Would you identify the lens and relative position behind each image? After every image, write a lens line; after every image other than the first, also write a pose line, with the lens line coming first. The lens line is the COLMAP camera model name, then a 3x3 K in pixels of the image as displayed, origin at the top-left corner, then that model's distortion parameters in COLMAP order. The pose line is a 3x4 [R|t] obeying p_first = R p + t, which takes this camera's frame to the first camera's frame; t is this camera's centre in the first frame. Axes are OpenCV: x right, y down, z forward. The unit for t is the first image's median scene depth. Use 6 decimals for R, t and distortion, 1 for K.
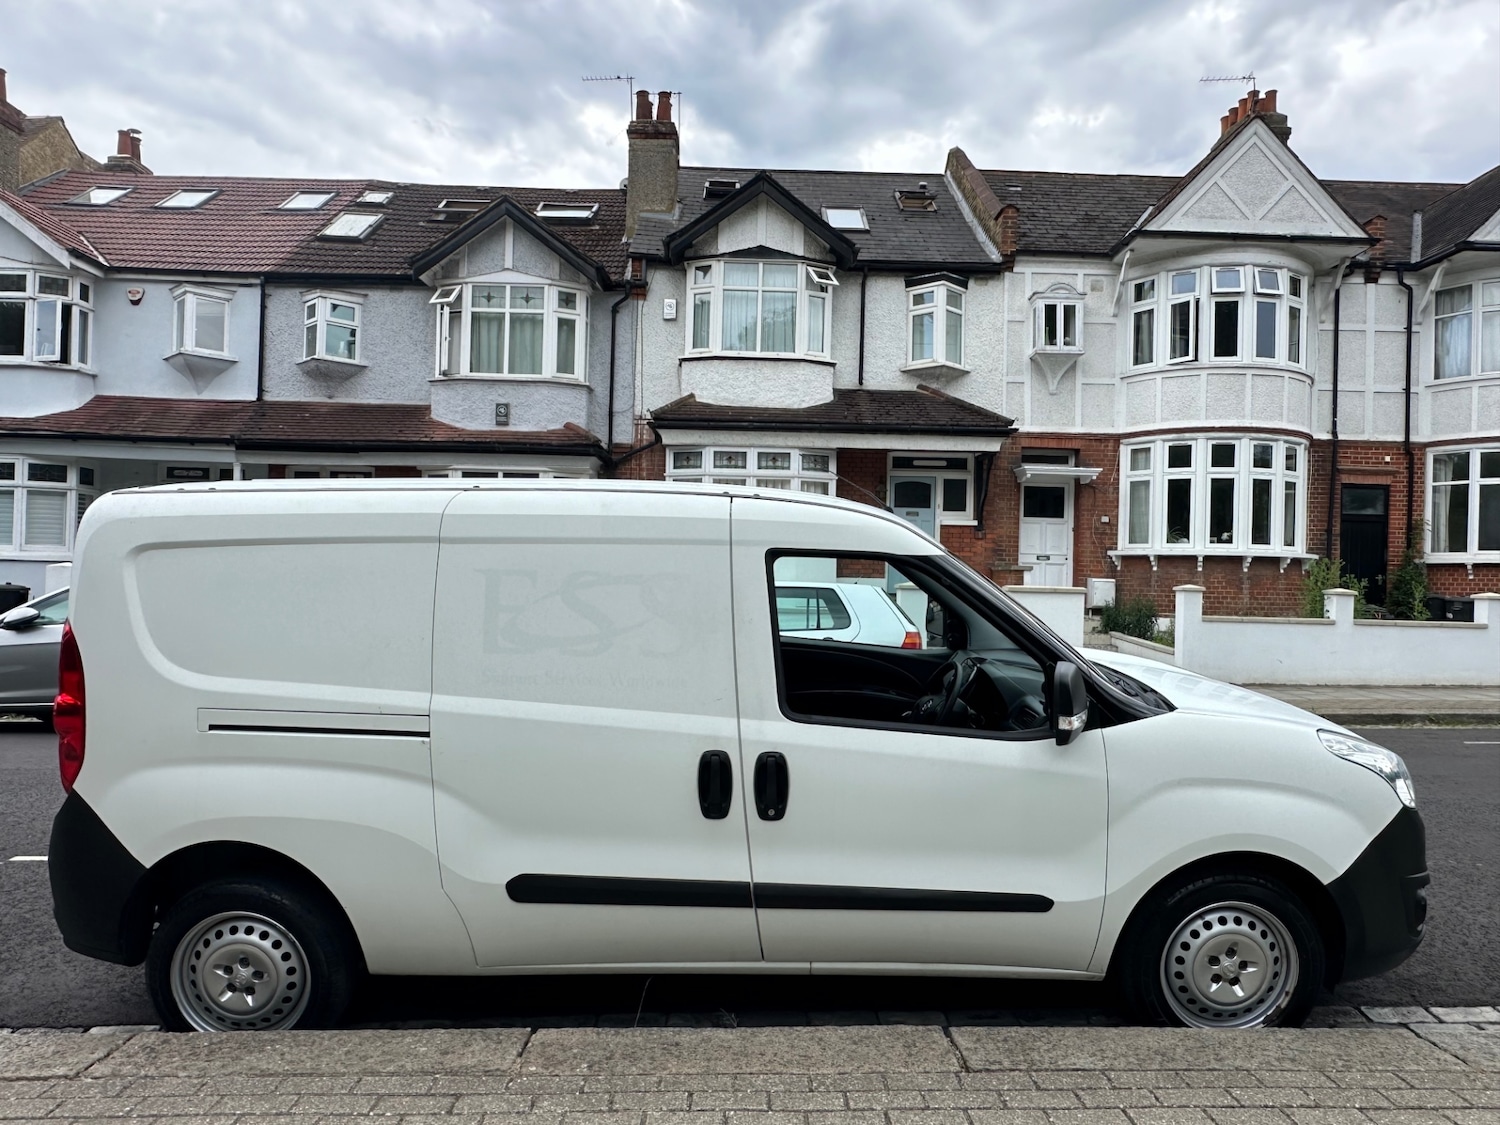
lens RADIAL K [[1005.7, 0, 749.4], [0, 1005.7, 572.9], [0, 0, 1]] dist [-0.005165, -0.000065]
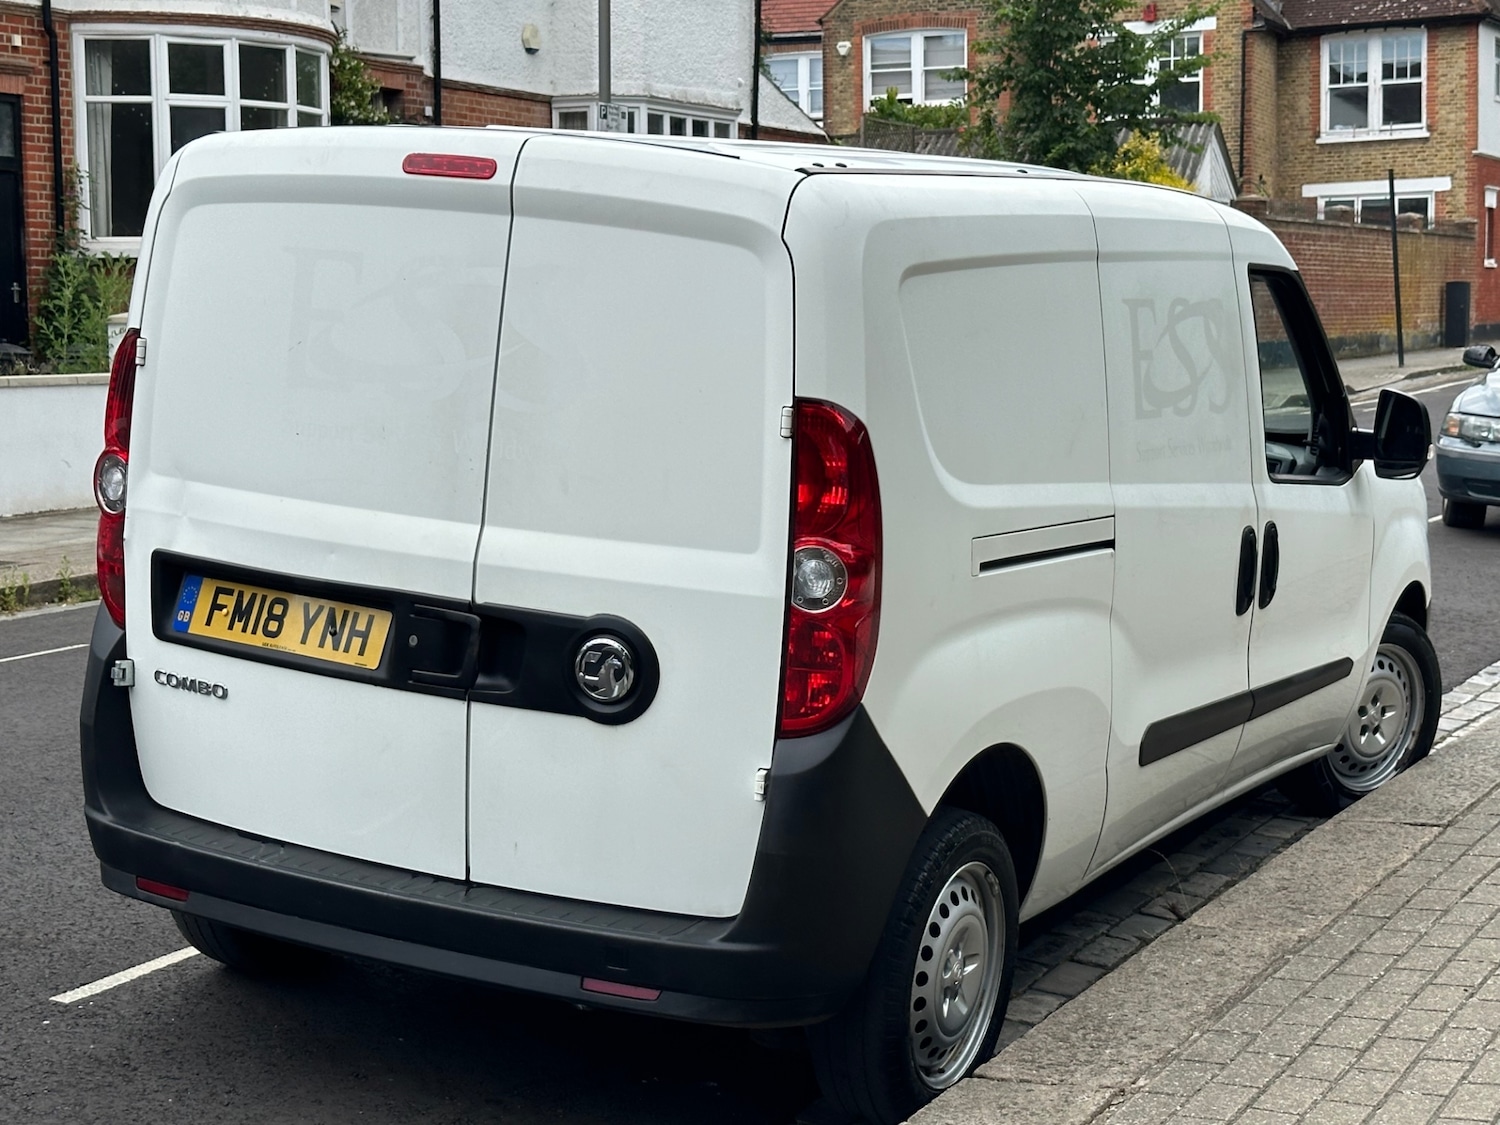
lens RADIAL K [[2613.8, 0, 750.0], [0, 2613.8, 562.5], [0, 0, 1]] dist [0.152670, -0.196373]
pose [[0.489458, -0.106375, 0.865514, -0.373635], [0.013091, 0.993316, 0.114680, -0.006479], [-0.871928, -0.044800, 0.487579, 0.064215]]
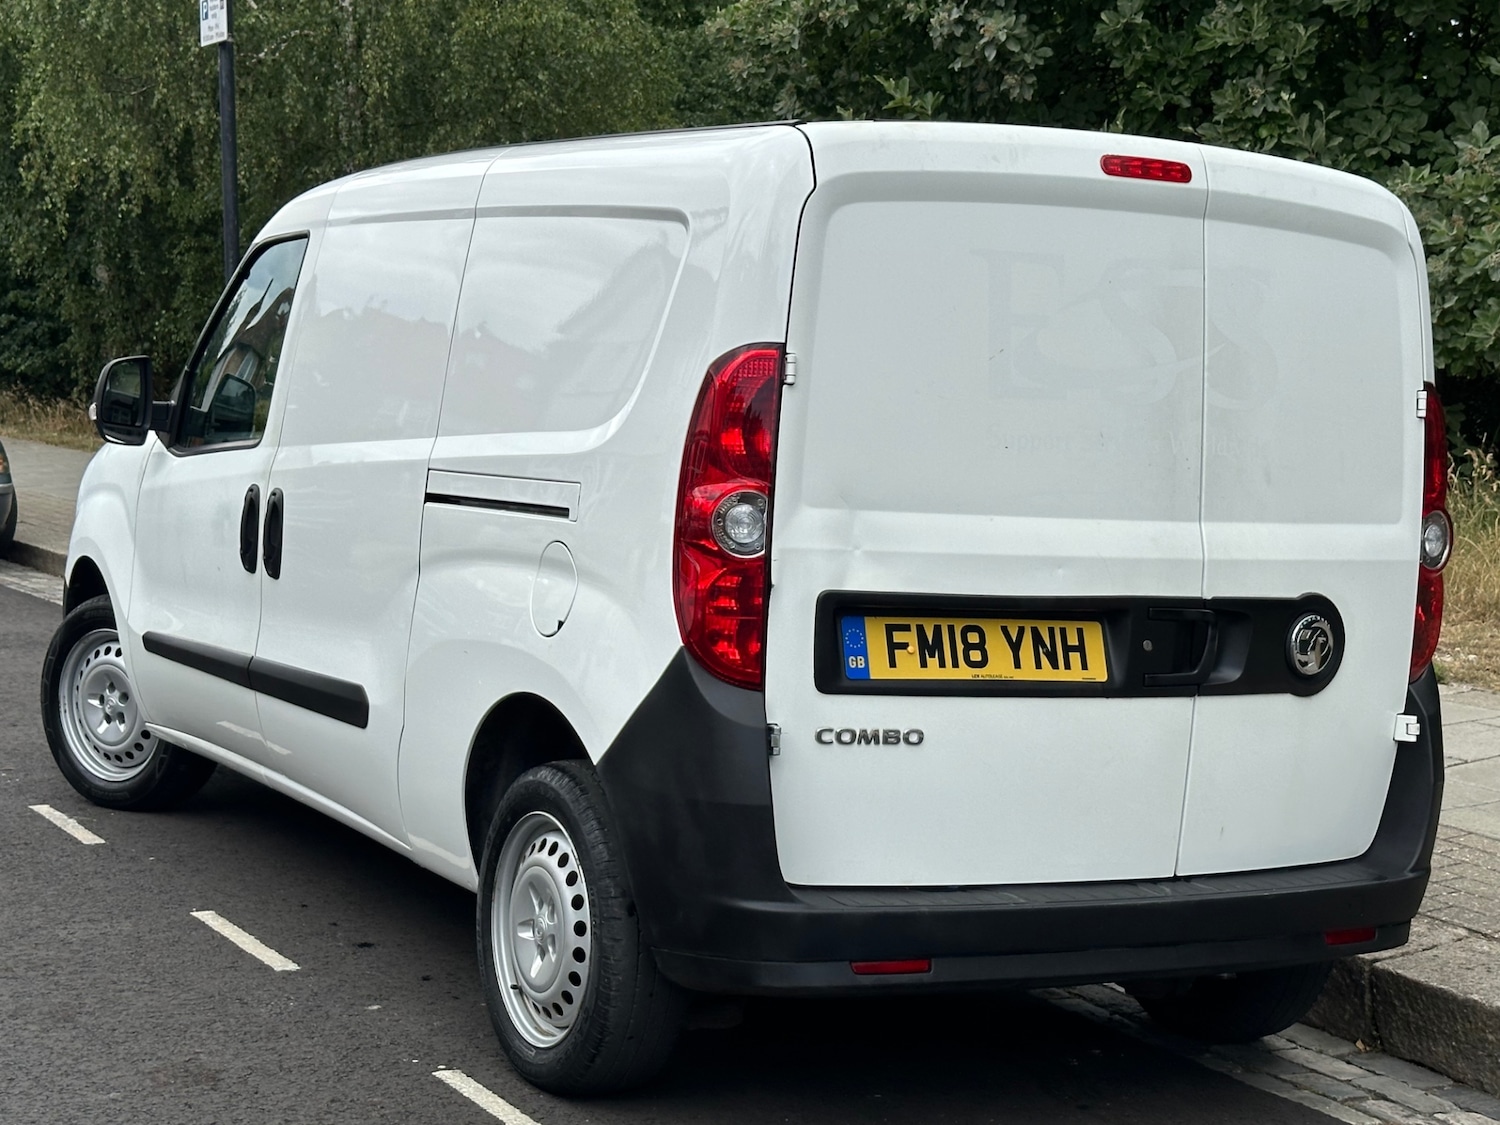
lens RADIAL K [[2544.1, 0, 773.1], [0, 2544.1, 563.8], [0, 0, 1]] dist [0.234192, -0.026155]
pose [[-0.460825, -0.095003, 0.882392, -0.370161], [0.009466, 0.993671, 0.111927, -0.005892], [-0.887441, 0.059931, -0.457009, 0.405548]]
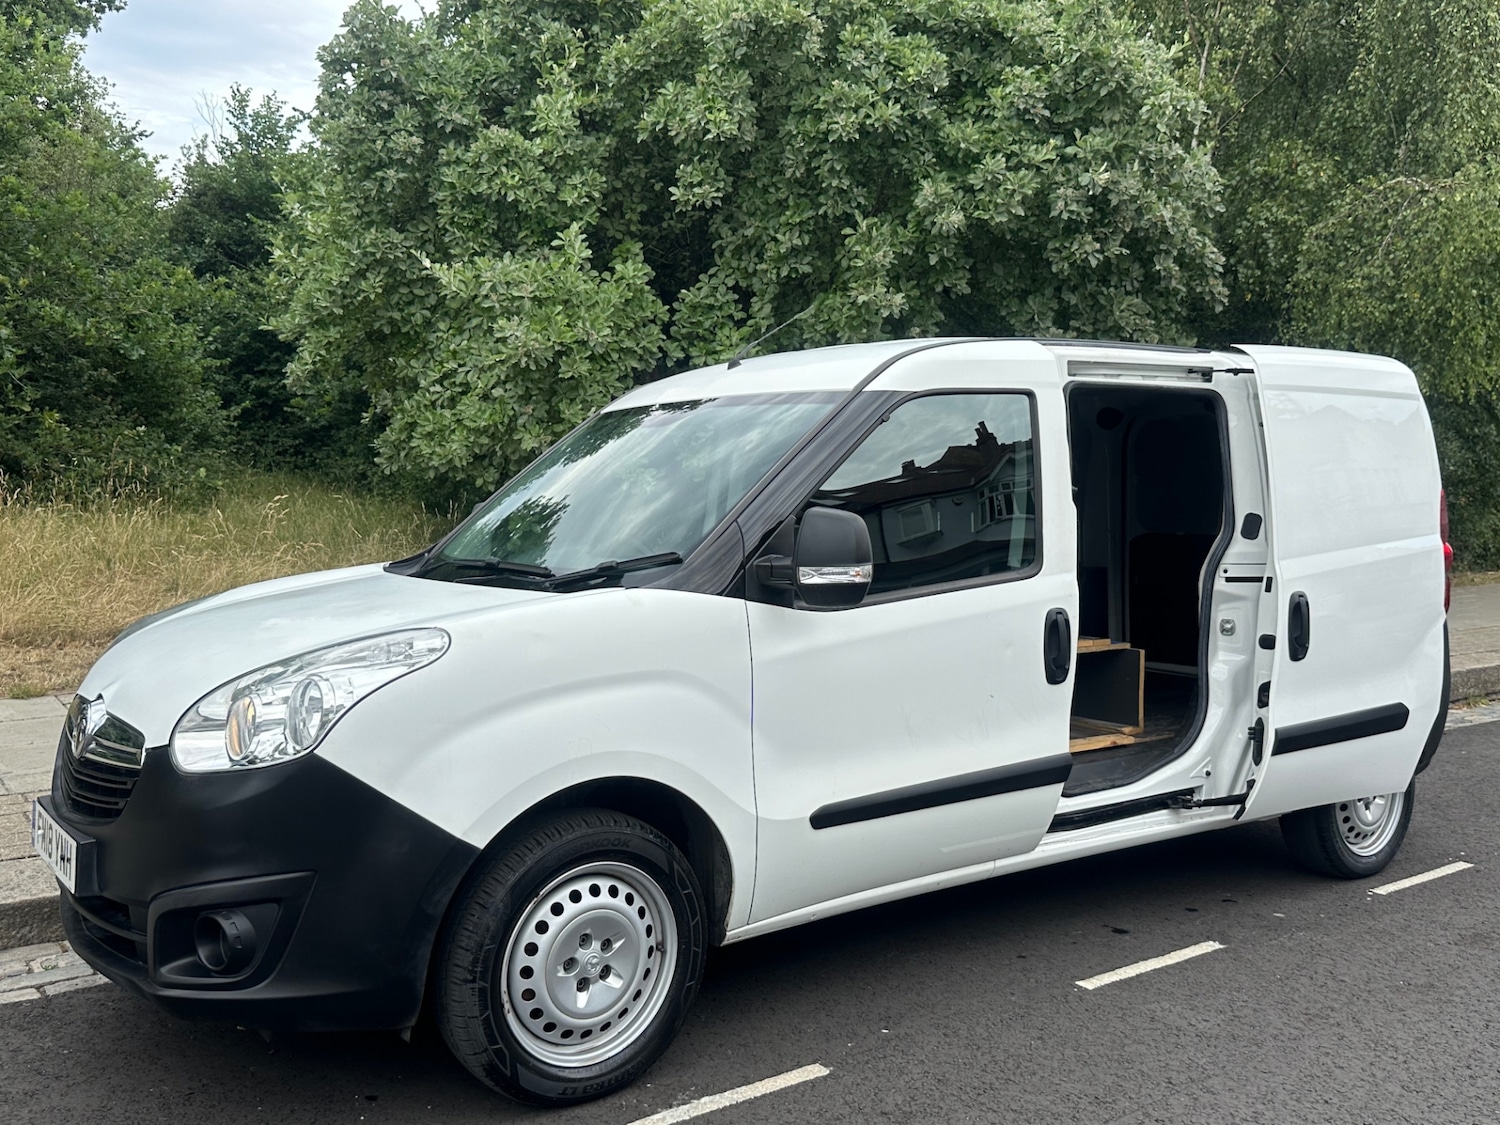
lens RADIAL K [[1360.5, 0, 750.0], [0, 1360.5, 562.5], [0, 0, 1]] dist [0.354110, -0.945139]
pose [[-0.833924, 0.018272, -0.551577, 0.177672], [-0.045792, 0.993714, 0.102152, -0.005234], [0.549976, 0.110445, -0.827845, 0.464865]]
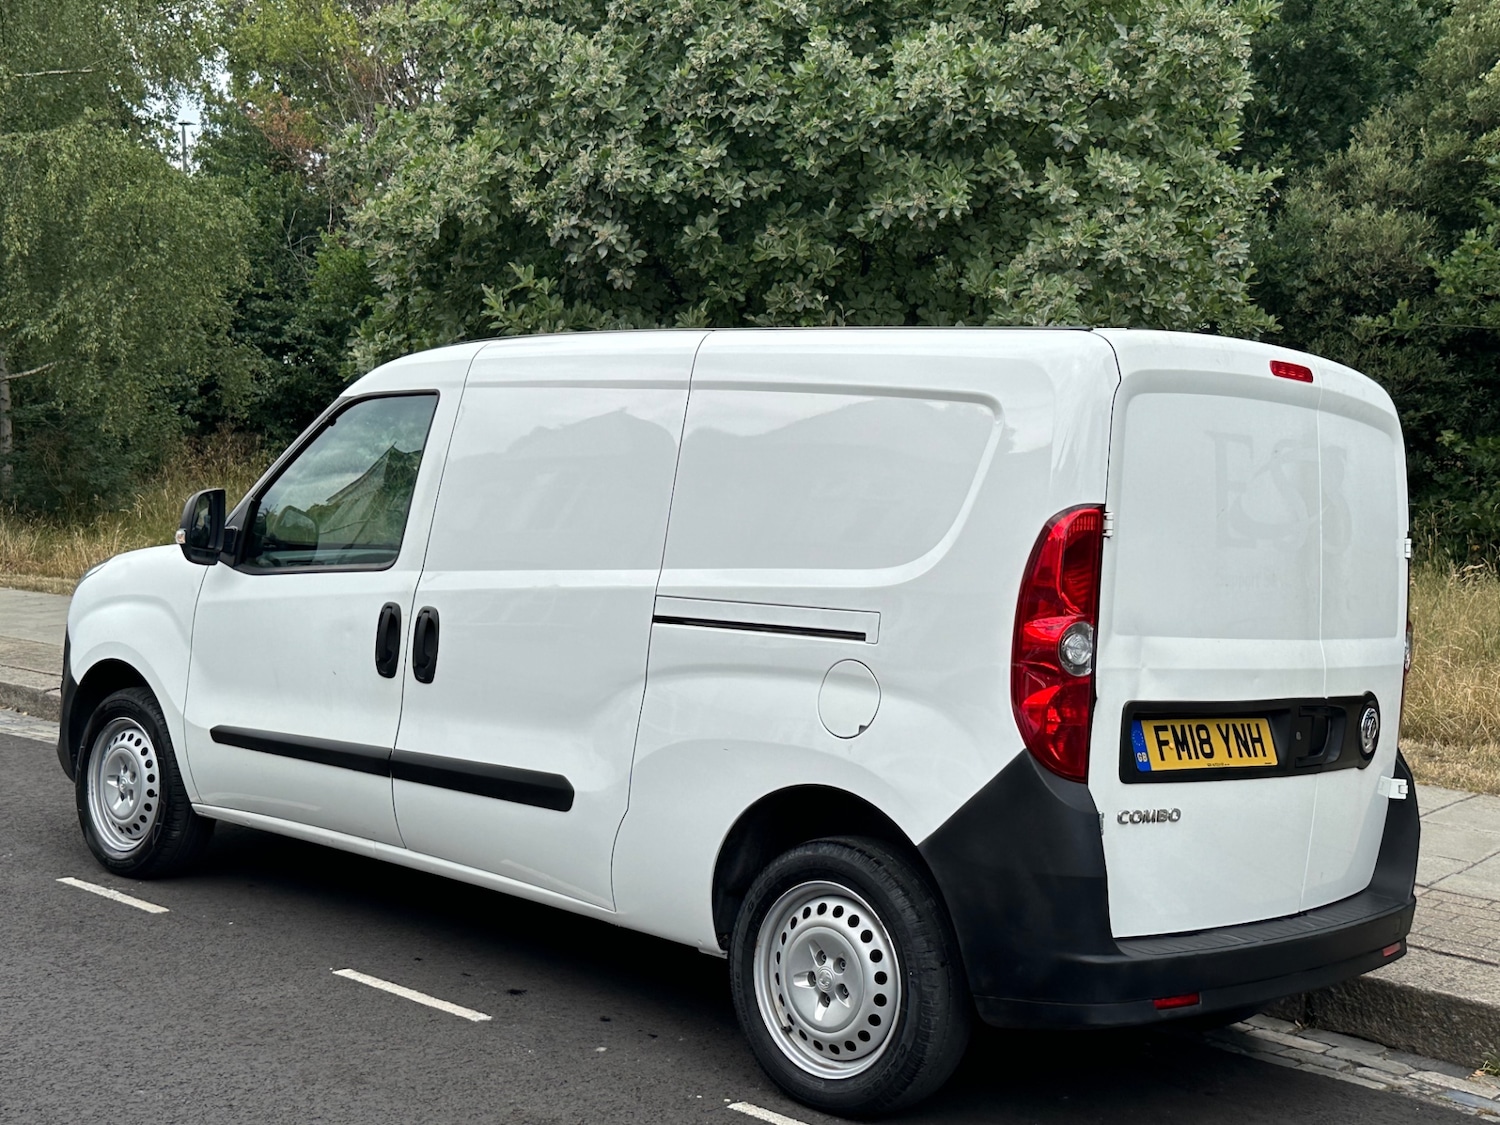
lens RADIAL K [[1910.1, 0, 750.0], [0, 1910.1, 562.5], [0, 0, 1]] dist [0.114762, -0.032334]
pose [[-0.706251, -0.068553, 0.704634, -0.277961], [-0.018251, 0.996733, 0.078679, -0.010060], [-0.707726, 0.042707, -0.705195, 0.490303]]
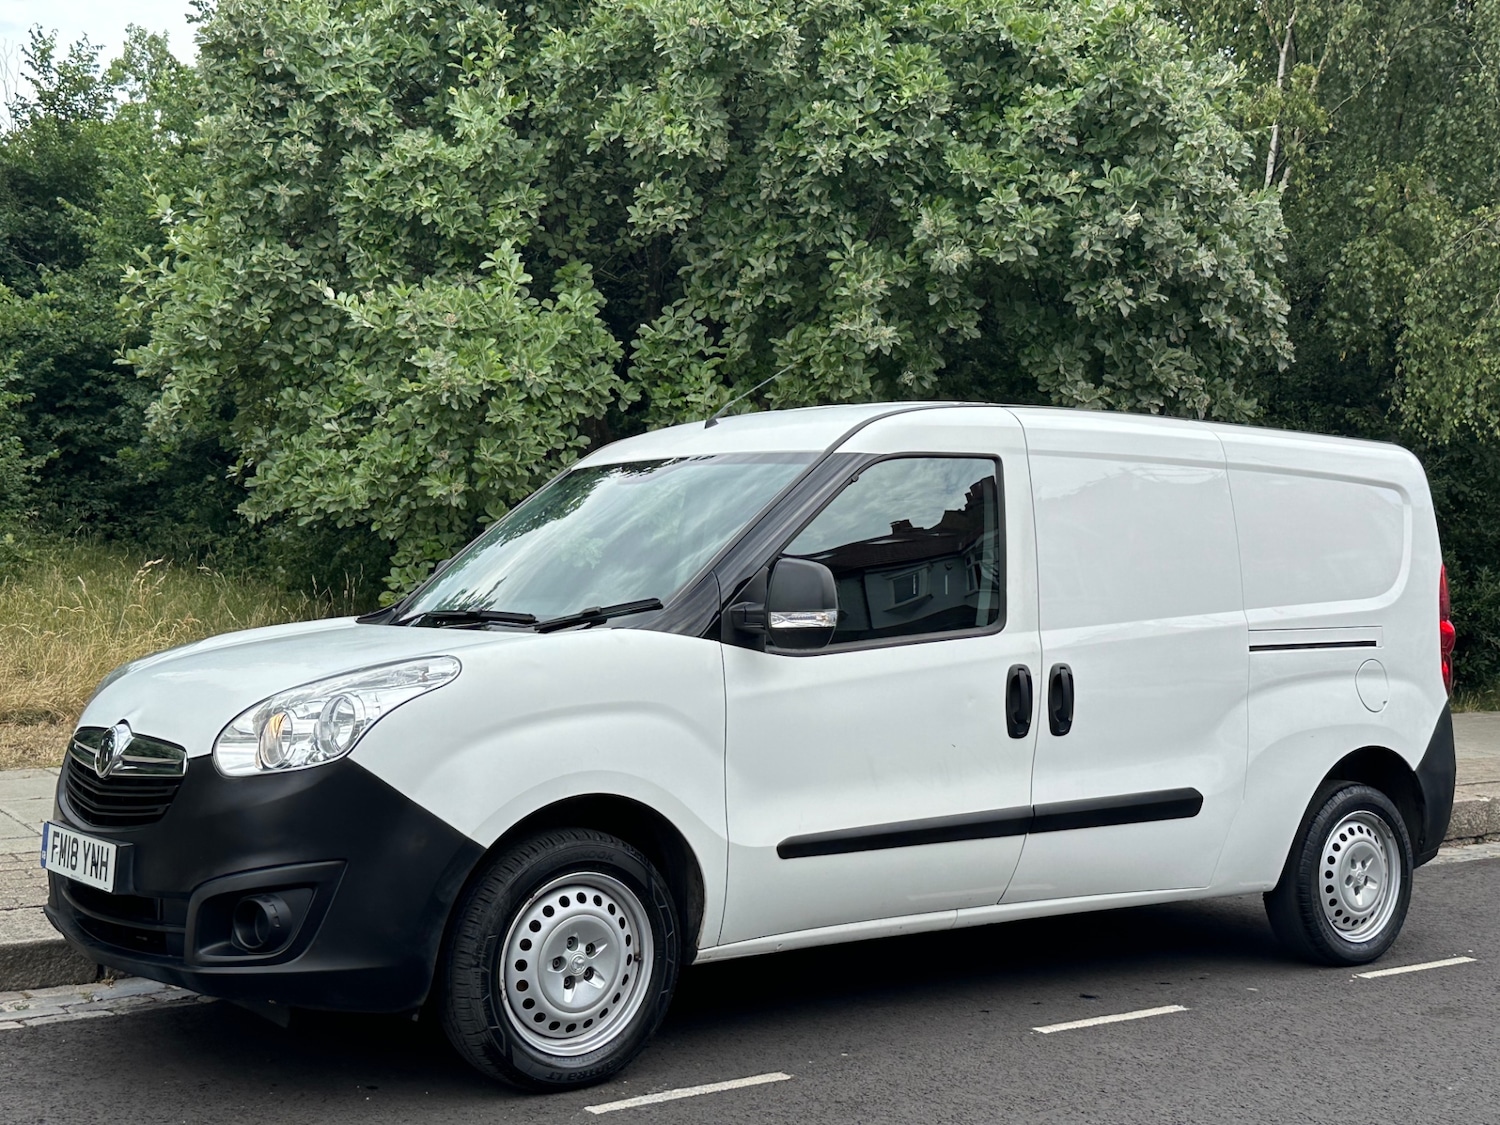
lens RADIAL K [[1910.1, 0, 750.0], [0, 1910.1, 562.5], [0, 0, 1]] dist [0.114762, -0.032334]
pose [[-0.822281, -0.029431, -0.568321, 0.237755], [-0.063447, 0.997177, 0.040159, -0.004266], [0.565534, 0.069080, -0.821827, 0.551684]]
